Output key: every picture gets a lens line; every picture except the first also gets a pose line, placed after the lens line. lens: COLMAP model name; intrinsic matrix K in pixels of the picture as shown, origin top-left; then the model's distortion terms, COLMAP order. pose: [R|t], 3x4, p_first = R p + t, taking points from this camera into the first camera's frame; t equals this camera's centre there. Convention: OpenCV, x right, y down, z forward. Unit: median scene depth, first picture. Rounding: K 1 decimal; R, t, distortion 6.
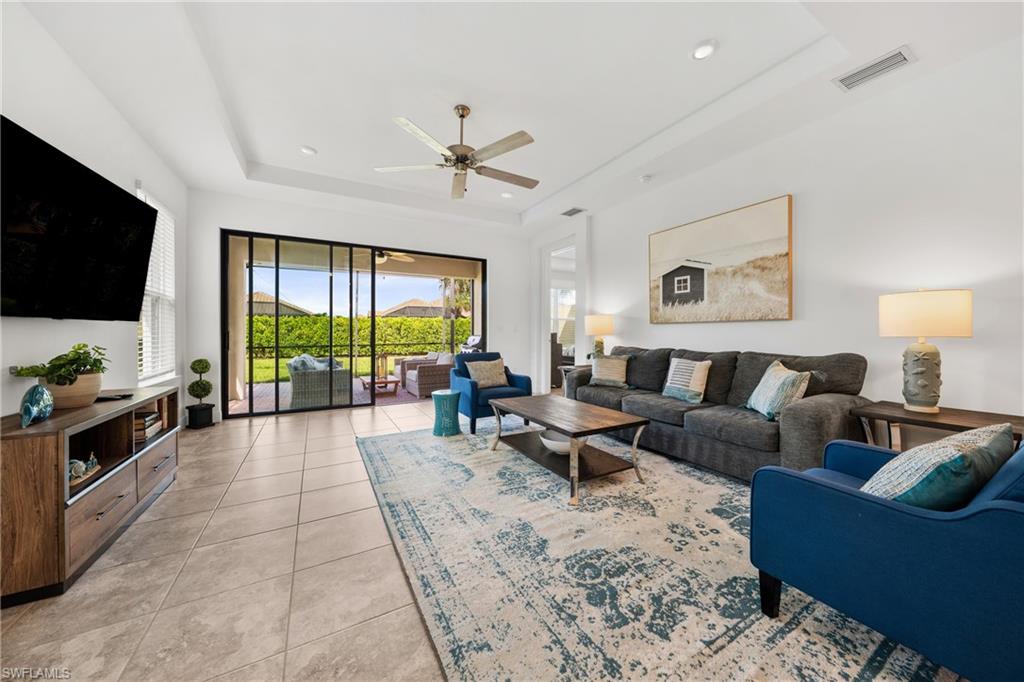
lens RADIAL K [[353.7, 0, 530.5], [0, 353.7, 333.8], [0, 0, 1]] dist [-0.005335, -0.000402]
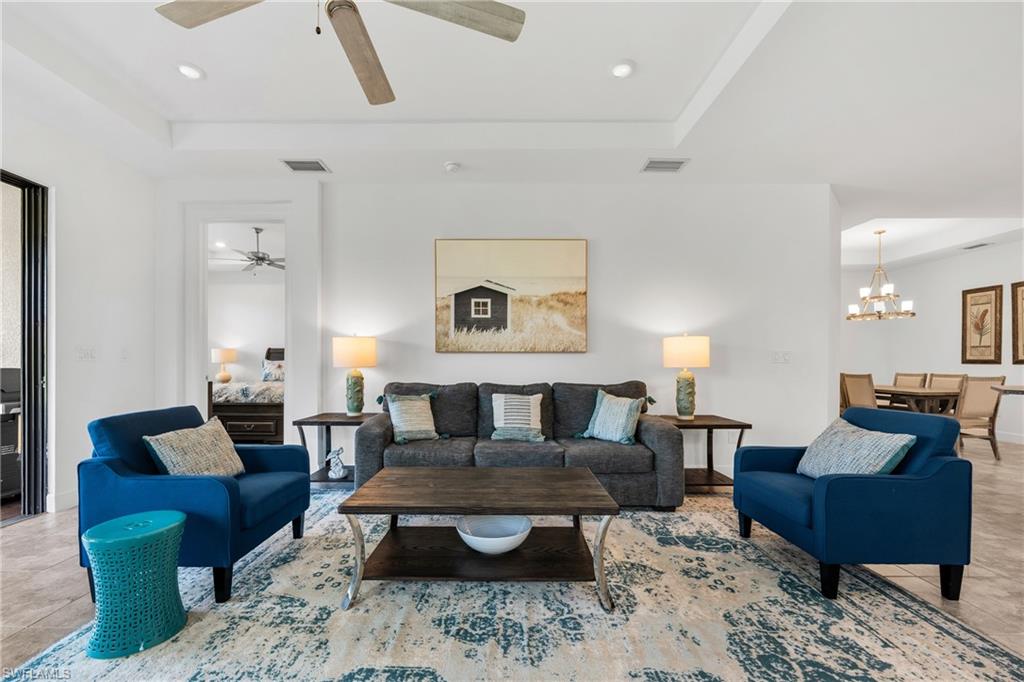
lens RADIAL K [[396.4, 0, 549.1], [0, 396.4, 367.6], [0, 0, 1]] dist [-0.006933, 0.000361]
pose [[0.518147, -0.007255, 0.855261, -0.391776], [-0.001635, 0.999954, 0.009473, -0.004146], [-0.855290, -0.006307, 0.518111, 0.448096]]
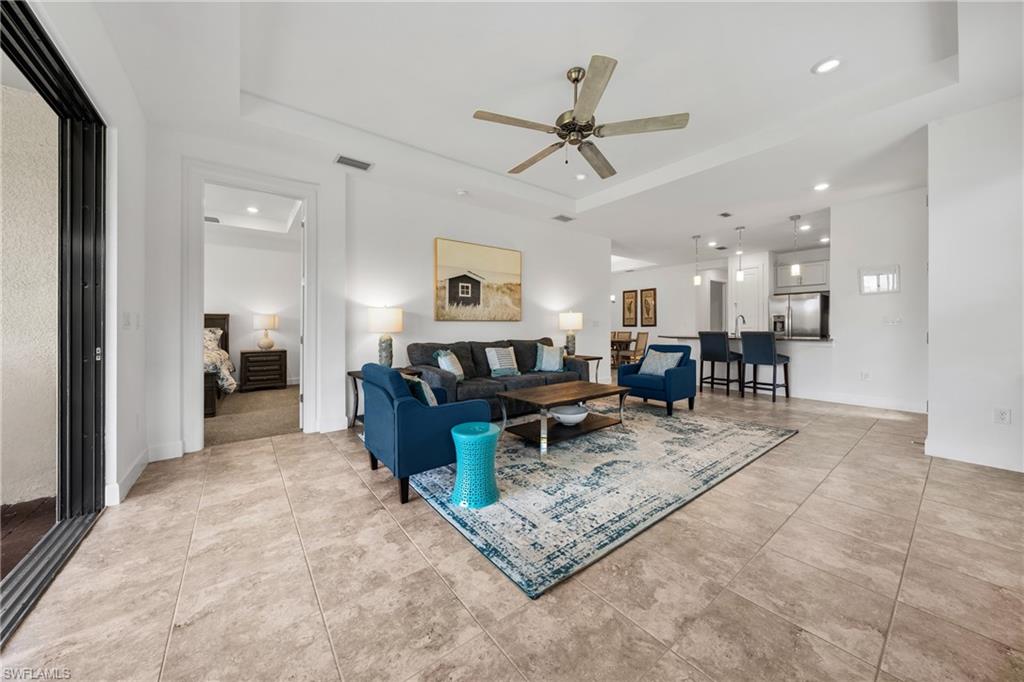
lens RADIAL K [[353.7, 0, 504.2], [0, 353.7, 327.0], [0, 0, 1]] dist [-0.005335, -0.000402]
pose [[-0.112786, 0.005600, 0.993603, -1.032031], [0.009154, 0.999948, -0.004596, -0.001934], [-0.993577, 0.008577, -0.112832, 1.261726]]
